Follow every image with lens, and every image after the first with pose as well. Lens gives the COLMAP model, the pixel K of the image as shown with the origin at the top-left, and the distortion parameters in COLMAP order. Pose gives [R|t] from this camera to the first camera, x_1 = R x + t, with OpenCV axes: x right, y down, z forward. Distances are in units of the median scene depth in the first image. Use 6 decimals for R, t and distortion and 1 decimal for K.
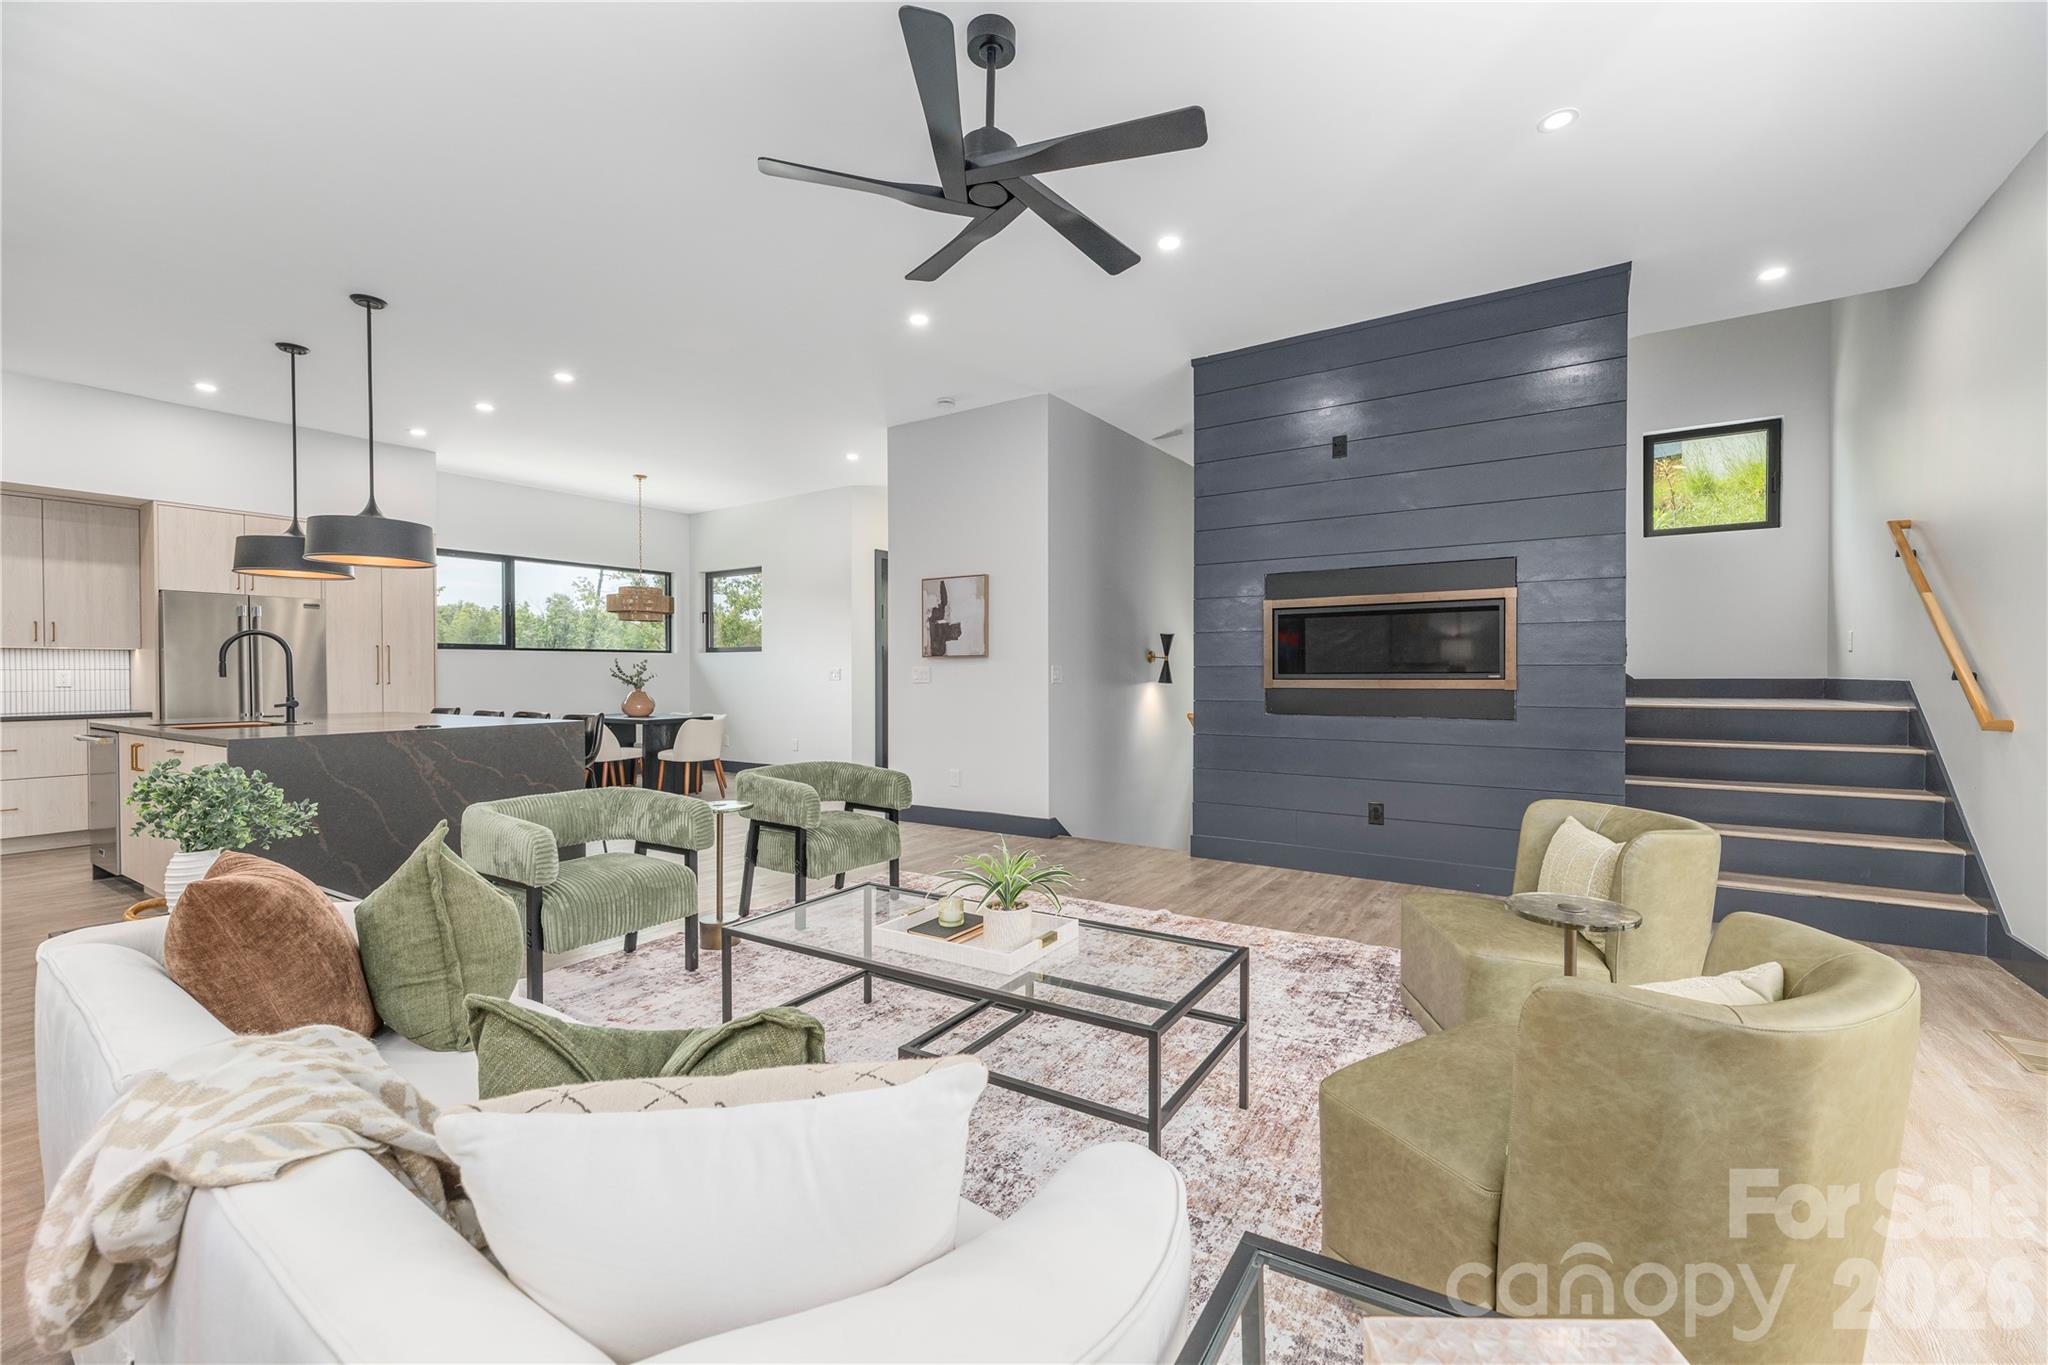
lens RADIAL K [[833.0, 0, 1035.2], [0, 833.0, 675.3], [0, 0, 1]] dist [0.003425, 0.000243]
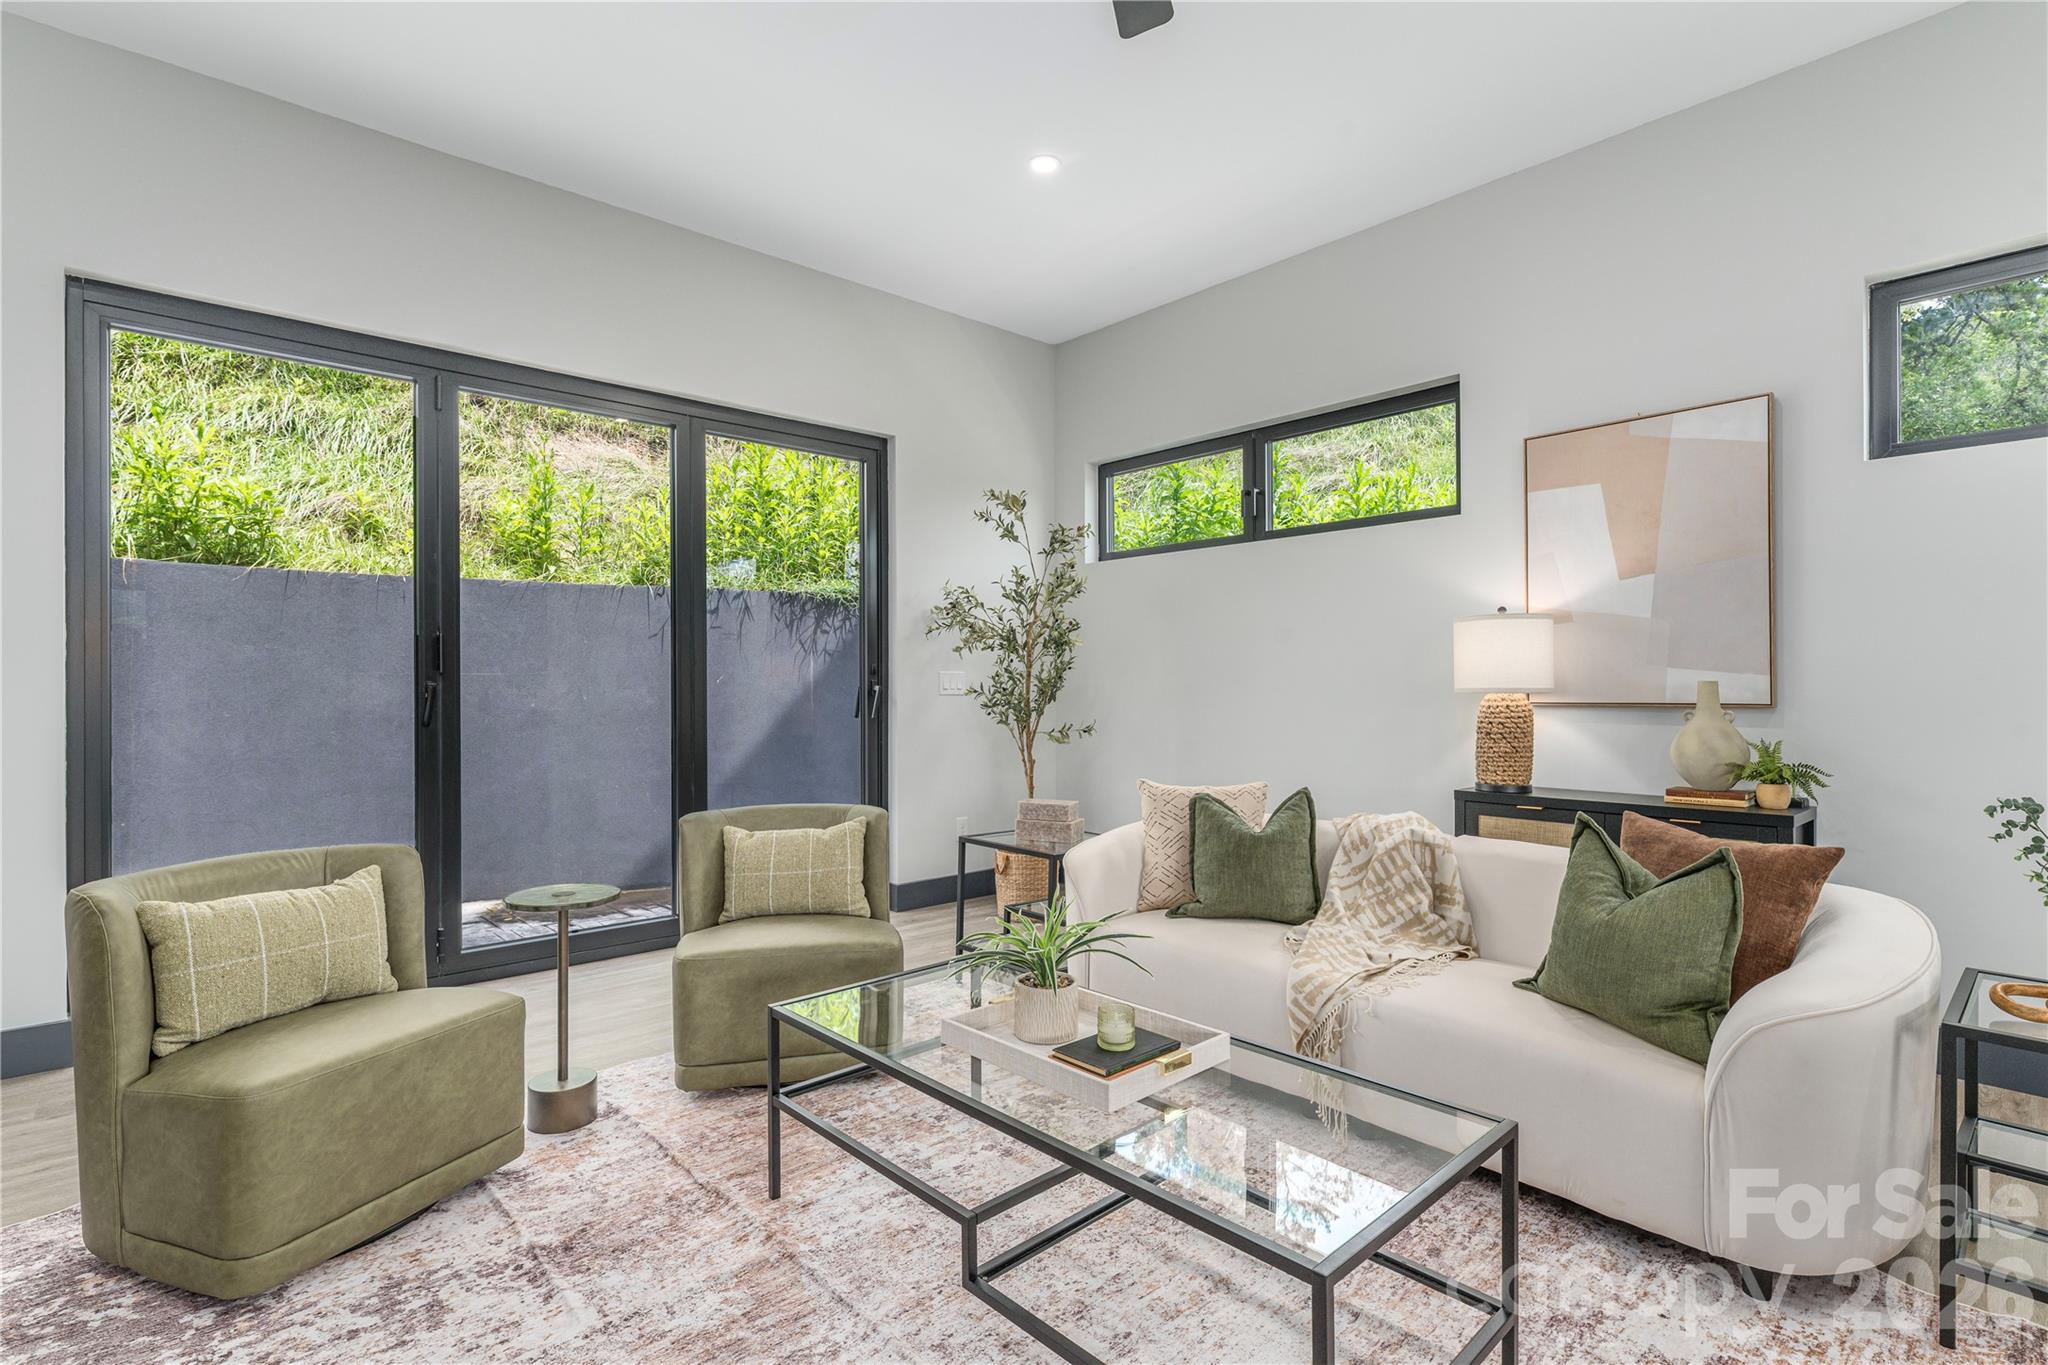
lens RADIAL K [[975.9, 0, 1027.6], [0, 975.9, 684.2], [0, 0, 1]] dist [0.000134, -0.000001]
pose [[-0.967641, 0.004393, 0.252293, -0.090026], [0.004386, 0.999990, -0.000589, 0.002460], [-0.252293, 0.000537, -0.967651, 0.695468]]
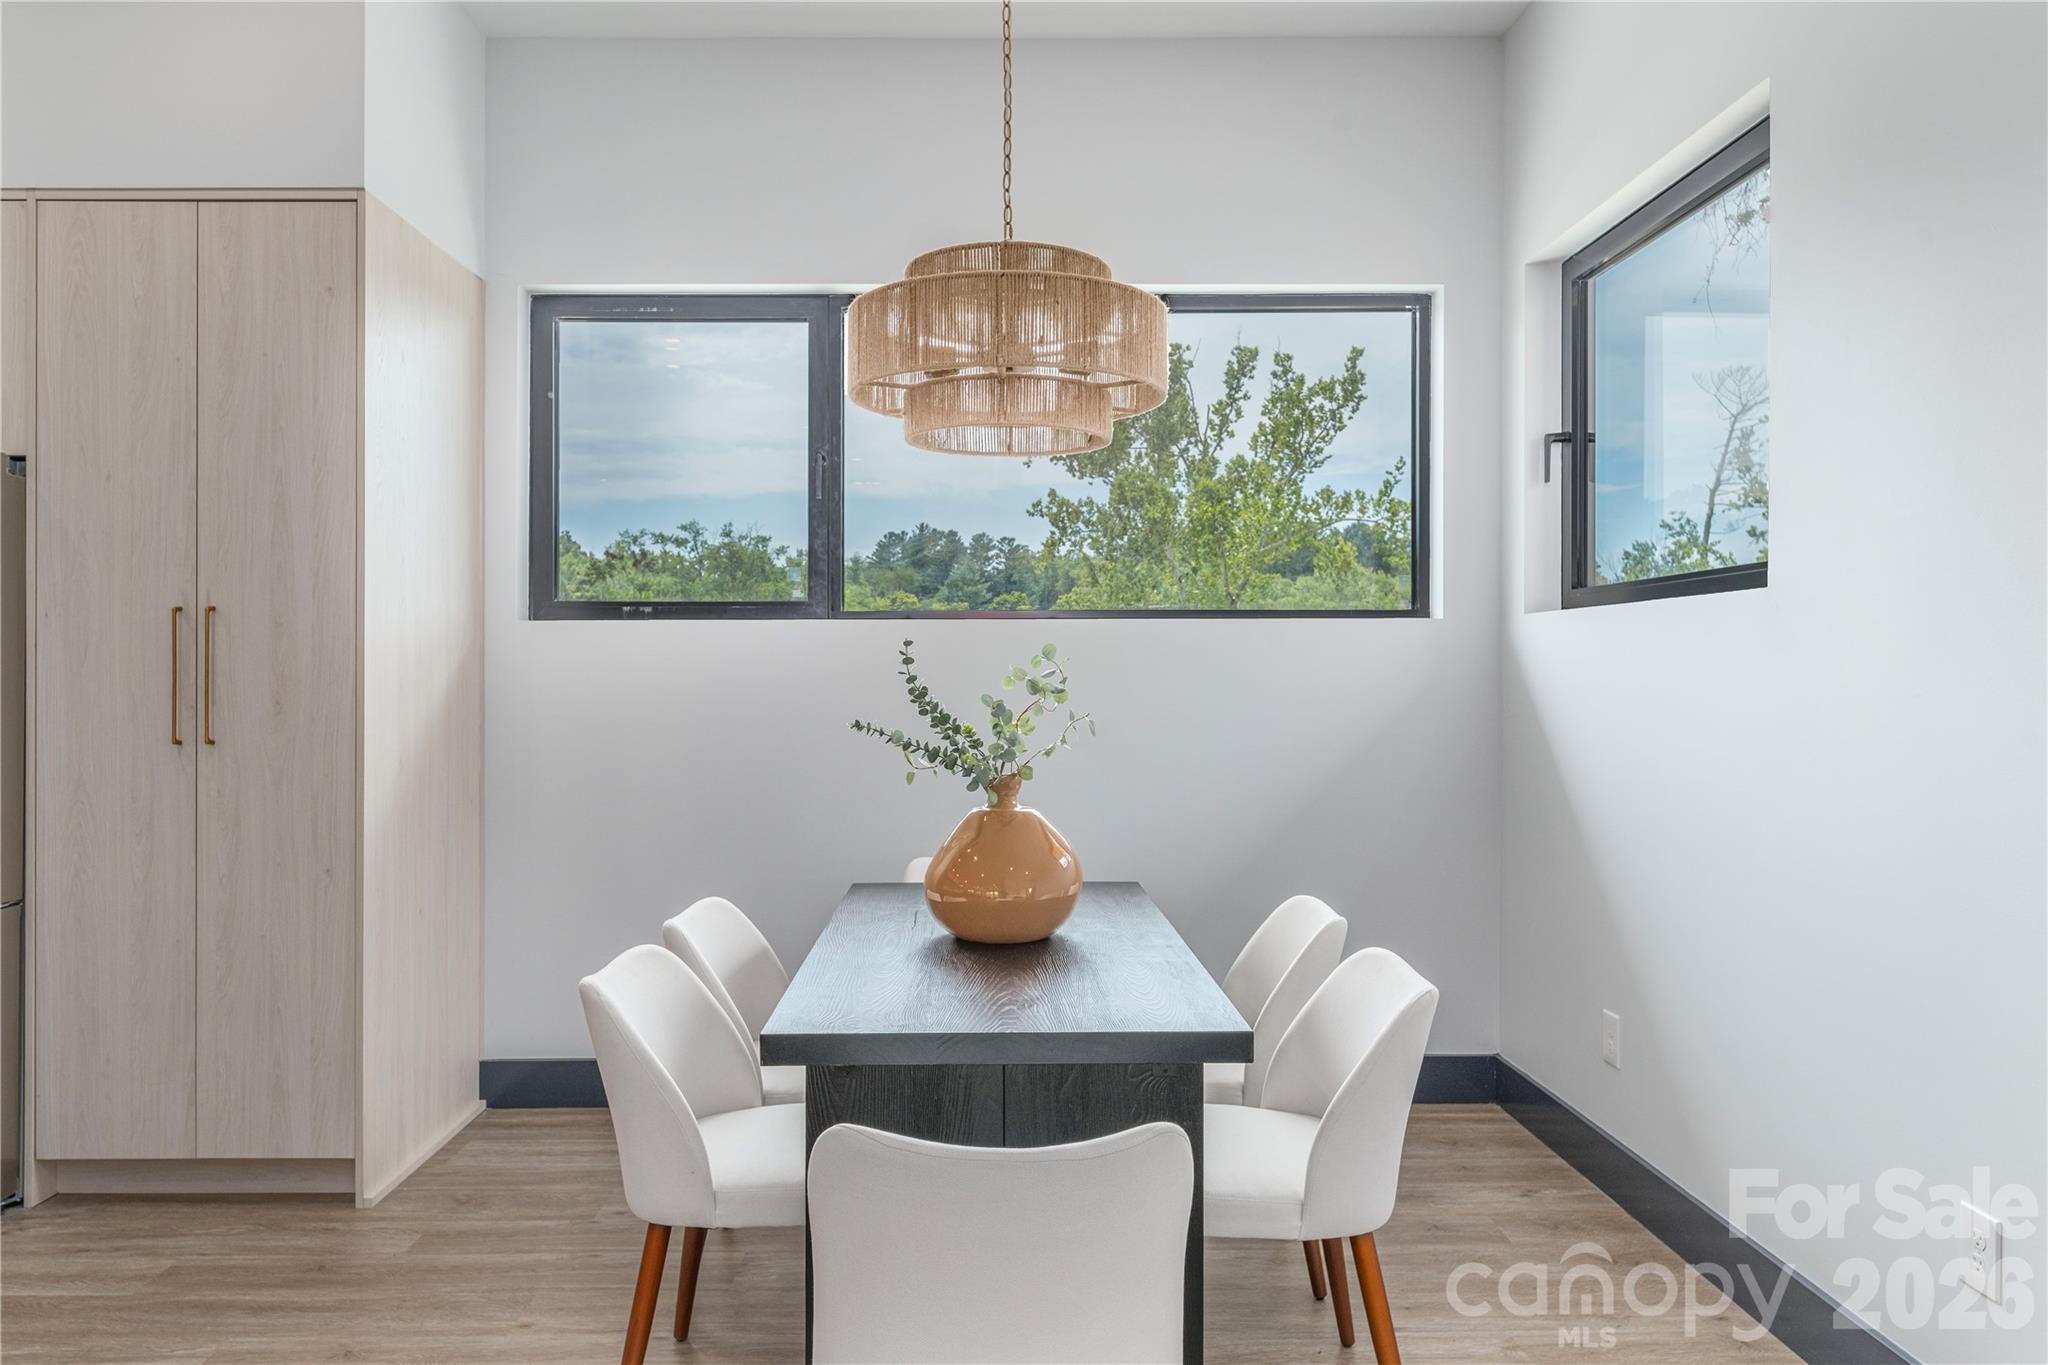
lens RADIAL K [[1353.5, 0, 1004.6], [0, 1353.5, 673.8], [0, 0, 1]] dist [0.000758, -0.000533]
pose [[0.558939, 0.001824, -0.829207, -0.295944], [-0.003544, 0.999994, -0.000189, -0.016522], [0.829201, 0.003044, 0.558942, 1.138856]]
